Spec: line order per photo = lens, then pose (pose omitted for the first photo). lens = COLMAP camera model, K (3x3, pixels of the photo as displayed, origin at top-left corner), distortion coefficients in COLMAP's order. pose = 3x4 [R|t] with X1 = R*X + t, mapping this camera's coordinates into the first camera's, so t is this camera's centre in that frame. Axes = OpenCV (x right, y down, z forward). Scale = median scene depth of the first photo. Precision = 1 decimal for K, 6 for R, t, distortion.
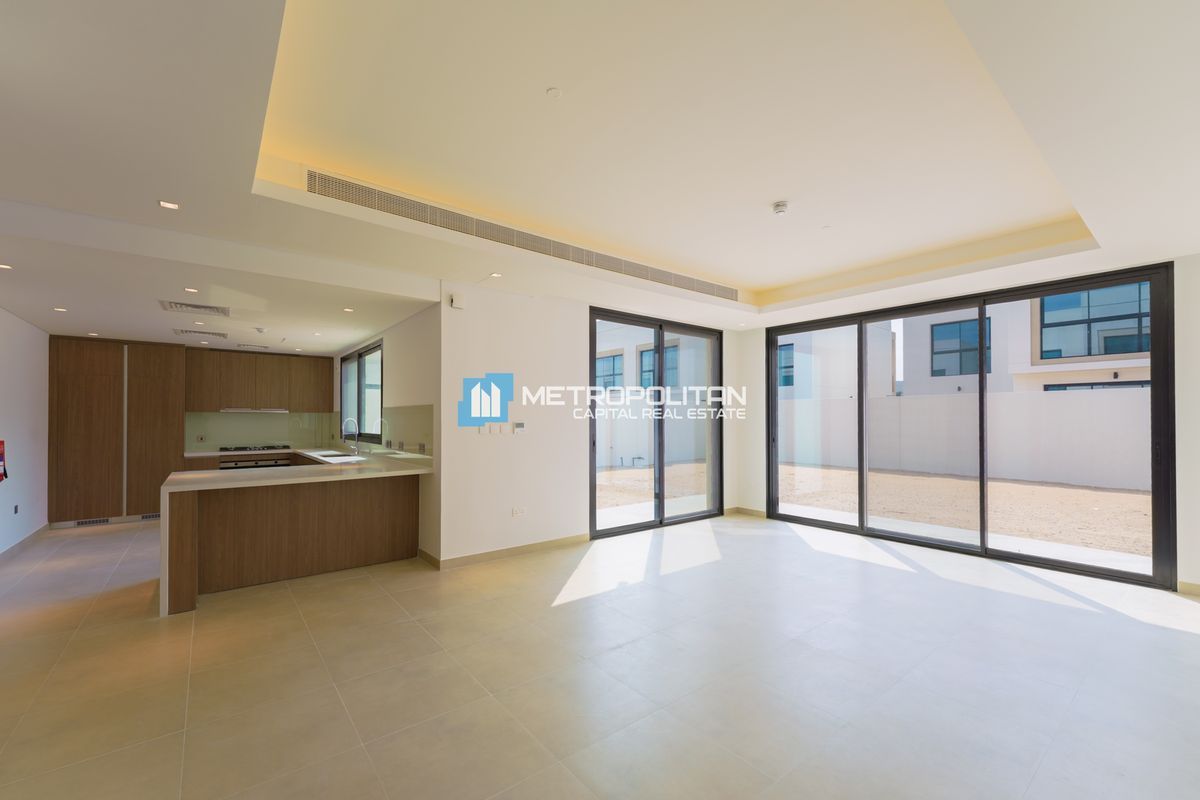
lens RADIAL K [[480.1, 0, 598.5], [0, 480.1, 416.2], [0, 0, 1]] dist [0.000486, 0.000276]
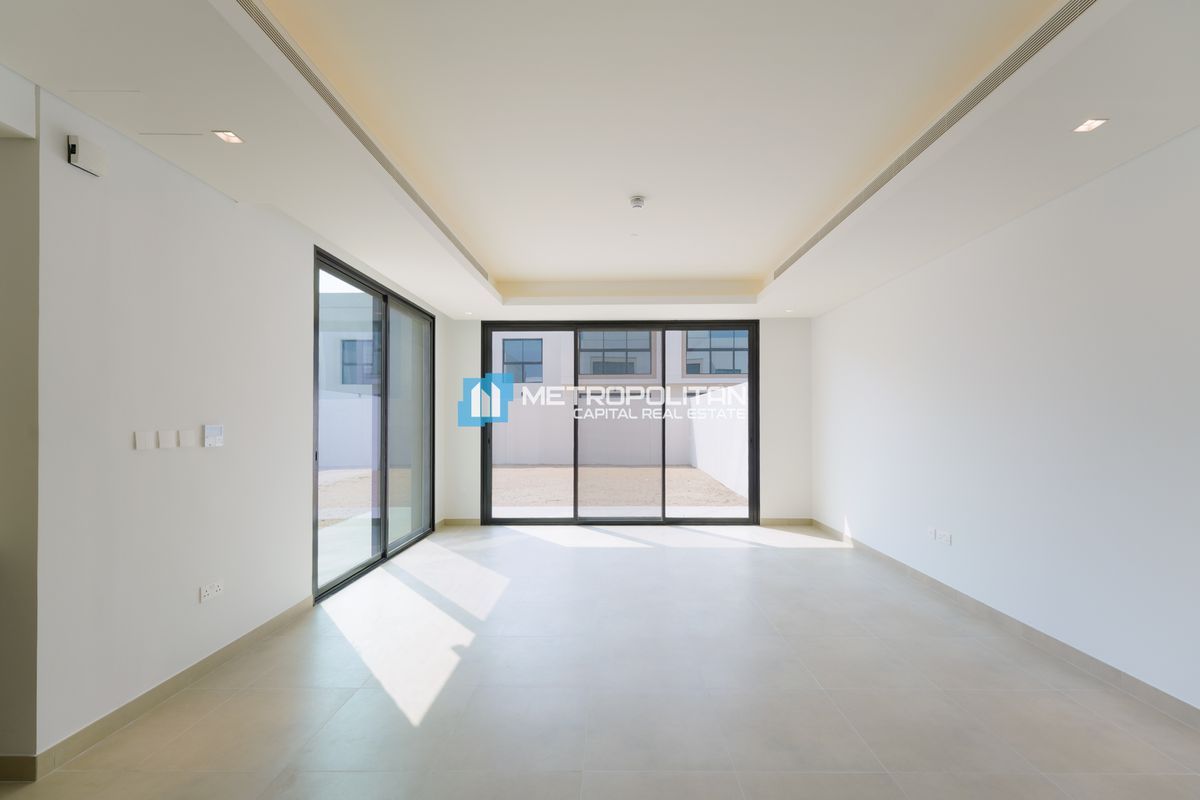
lens RADIAL K [[480.1, 0, 598.5], [0, 480.1, 416.2], [0, 0, 1]] dist [0.000486, 0.000276]
pose [[0.630548, 0.000844, 0.776150, -0.333057], [-0.000563, 1.000000, -0.000630, 0.001395], [-0.776150, -0.000040, 0.630548, 0.346318]]
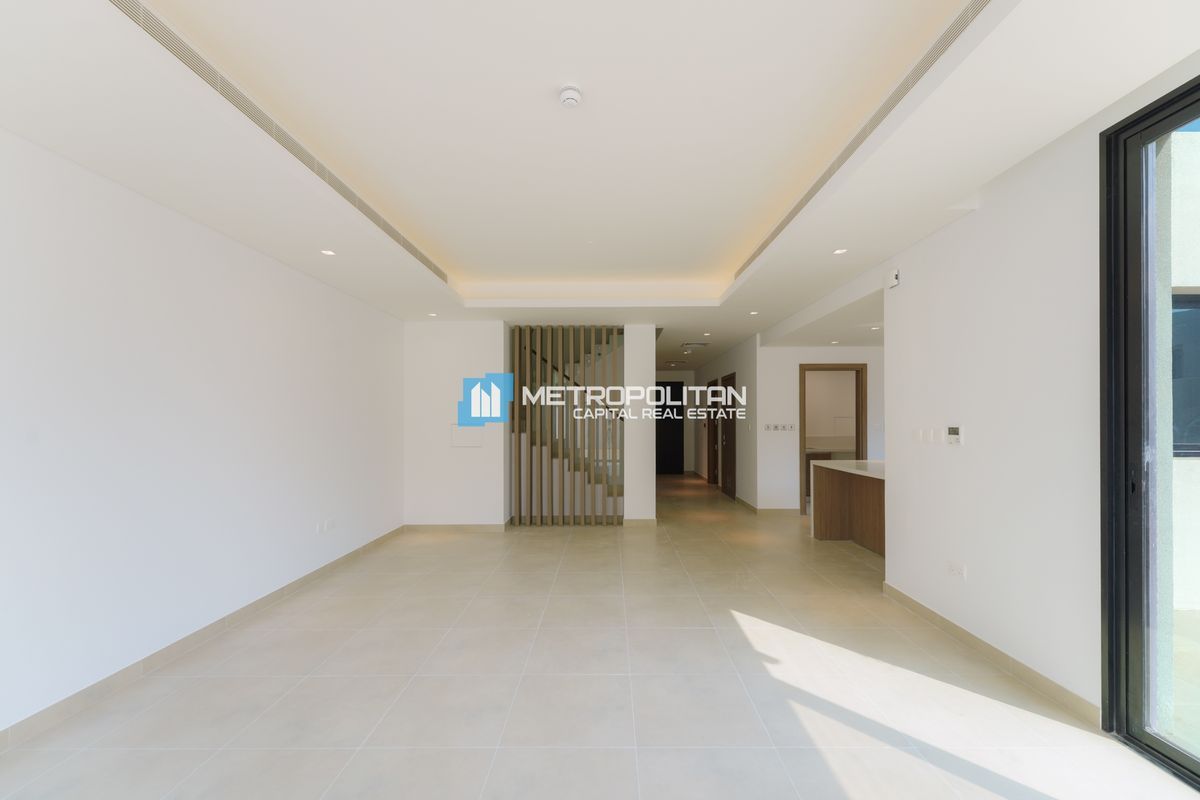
lens RADIAL K [[480.1, 0, 598.5], [0, 480.1, 416.2], [0, 0, 1]] dist [0.000486, 0.000276]
pose [[-0.631606, -0.002287, -0.775286, 0.665192], [0.003247, 0.999979, -0.005595, -0.001521], [0.775283, -0.006052, -0.631585, 1.113217]]
